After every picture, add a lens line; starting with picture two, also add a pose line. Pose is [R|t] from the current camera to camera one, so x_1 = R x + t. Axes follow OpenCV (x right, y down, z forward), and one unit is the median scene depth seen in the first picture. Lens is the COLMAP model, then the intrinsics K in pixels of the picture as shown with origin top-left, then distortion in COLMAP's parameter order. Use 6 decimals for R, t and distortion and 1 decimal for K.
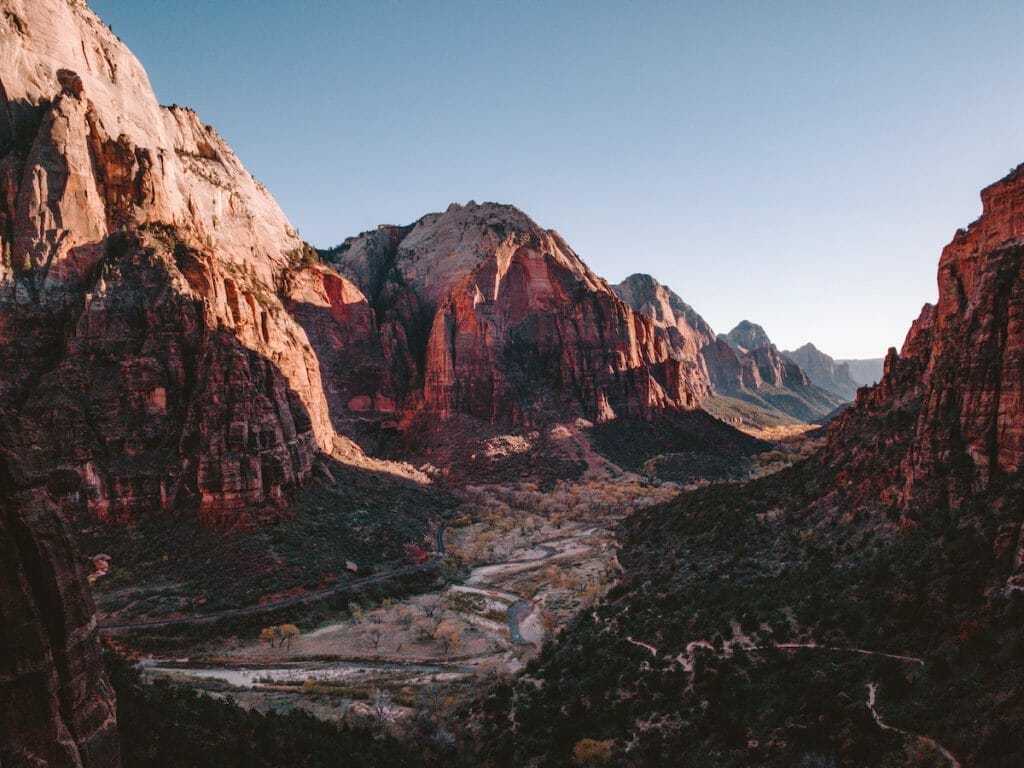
lens RADIAL K [[777.9, 0, 509.9], [0, 777.9, 365.5], [0, 0, 1]] dist [0.028647, -0.028325]
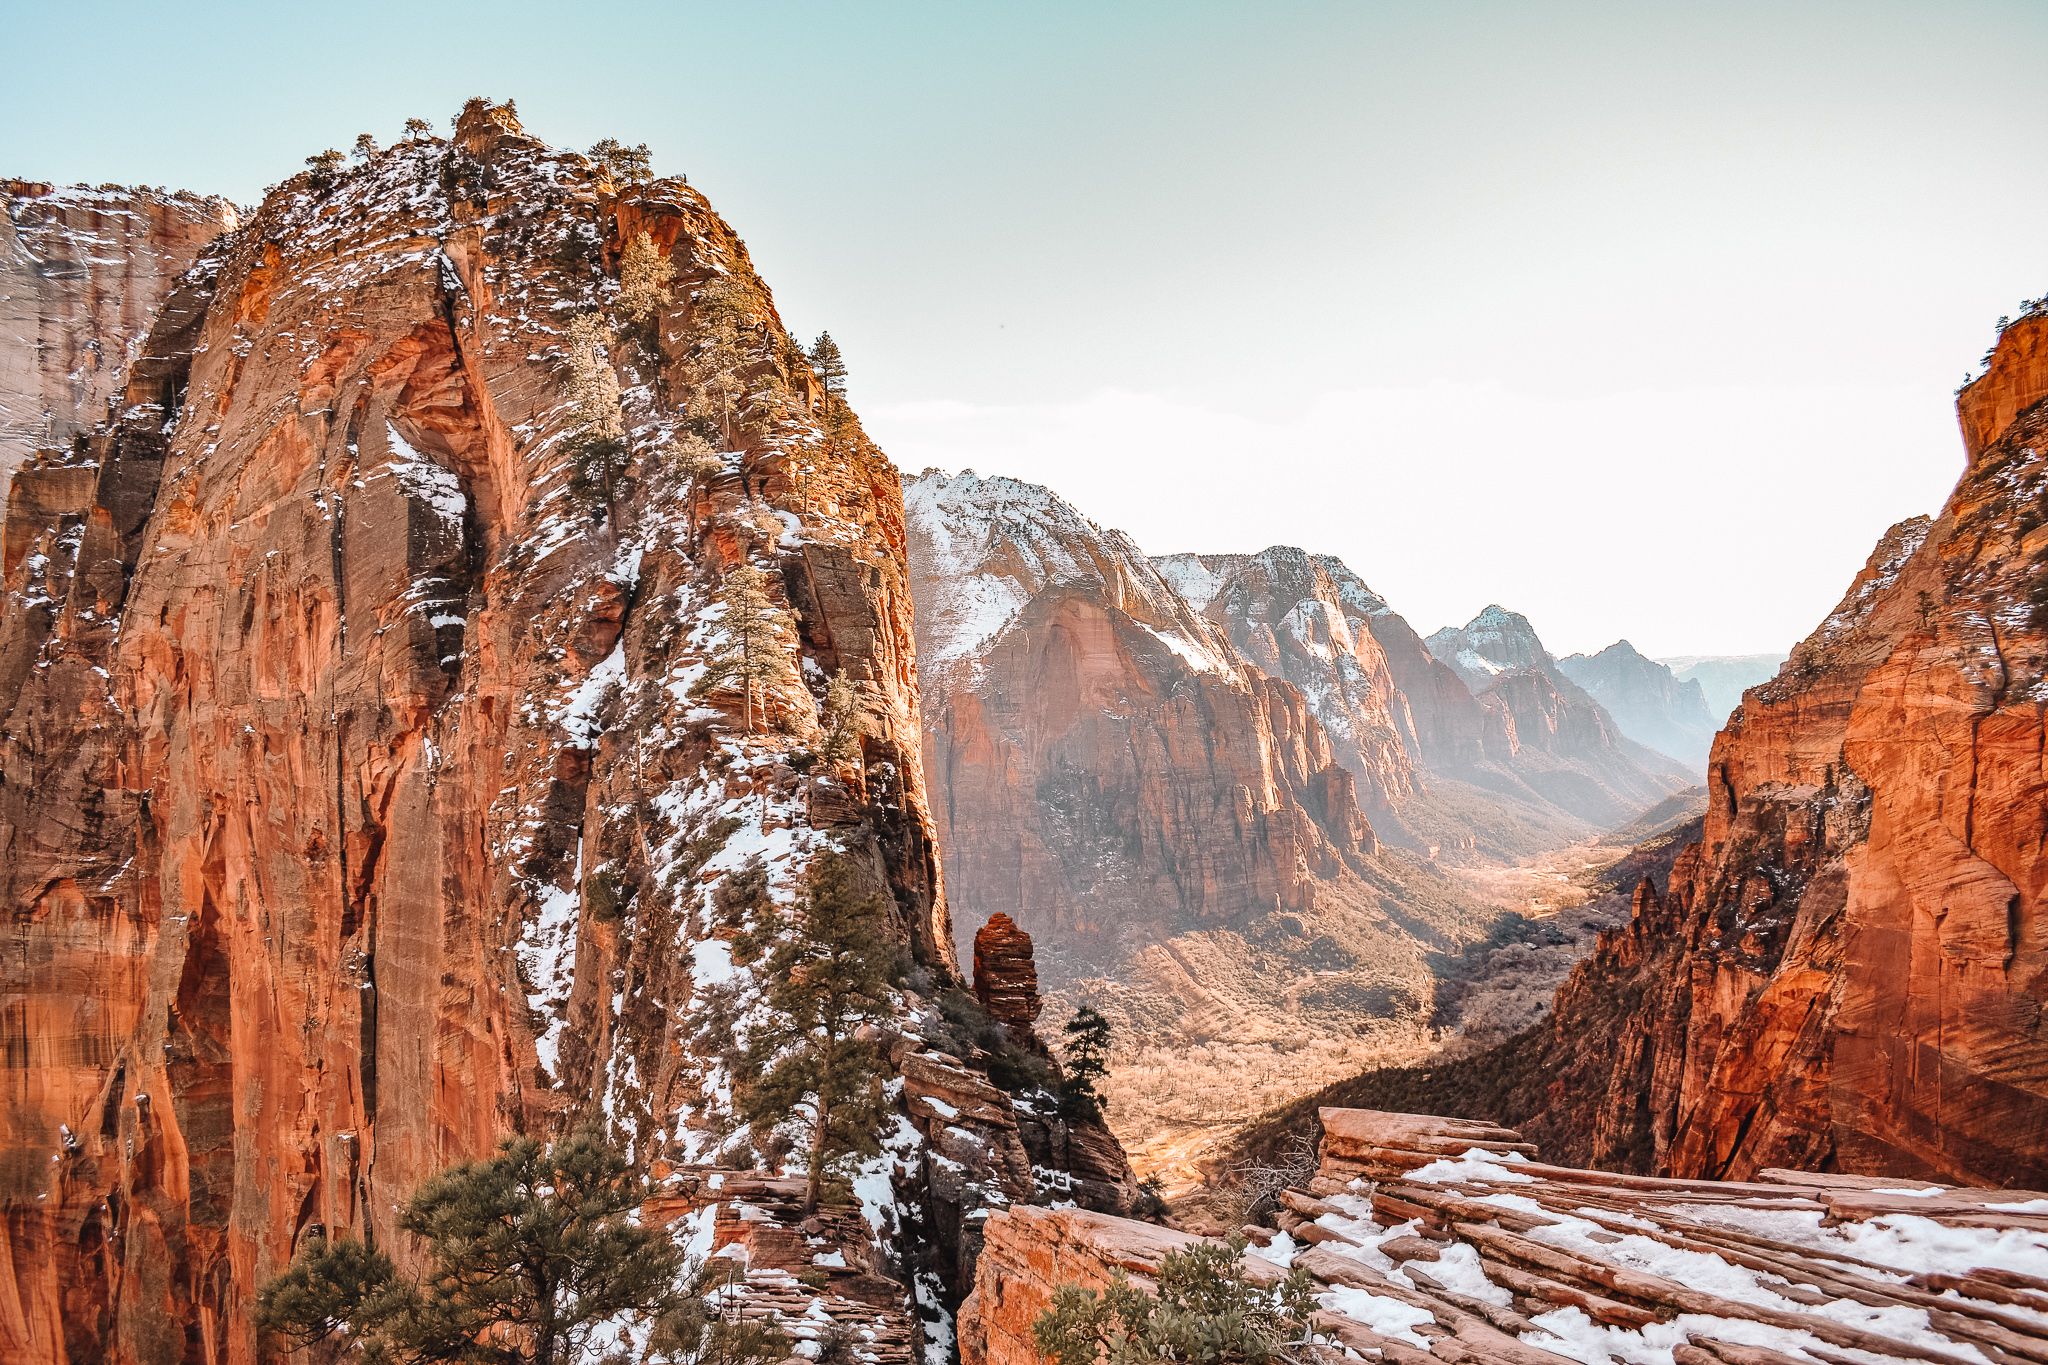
lens RADIAL K [[1686.4, 0, 1012.7], [0, 1686.4, 656.2], [0, 0, 1]] dist [-0.119344, 0.030909]
pose [[0.999992, -0.000563, 0.003876, -0.030043], [0.000540, 0.999982, 0.006033, -0.121454], [-0.003879, -0.006031, 0.999974, -0.222914]]
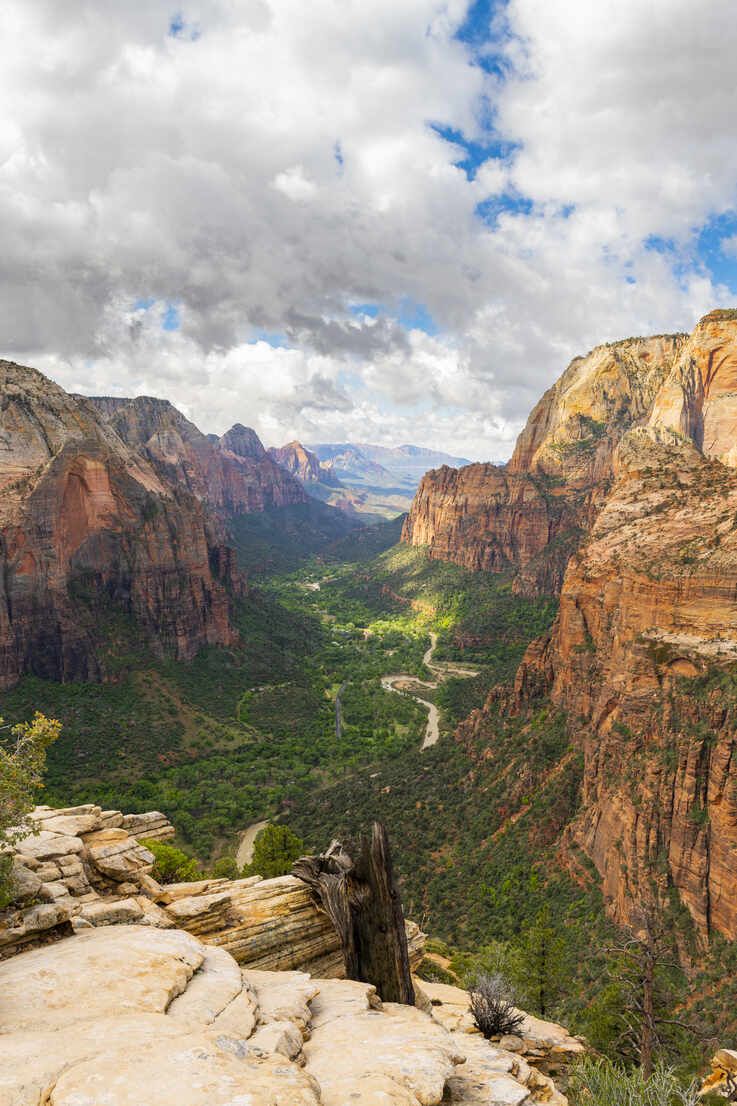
lens RADIAL K [[871.2, 0, 359.4], [0, 871.2, 549.5], [0, 0, 1]] dist [0.044295, -0.020279]
pose [[0.893689, -0.044691, 0.446455, -0.142677], [-0.016750, 0.991010, 0.132733, -0.187728], [-0.448373, -0.126100, 0.884907, 0.020671]]
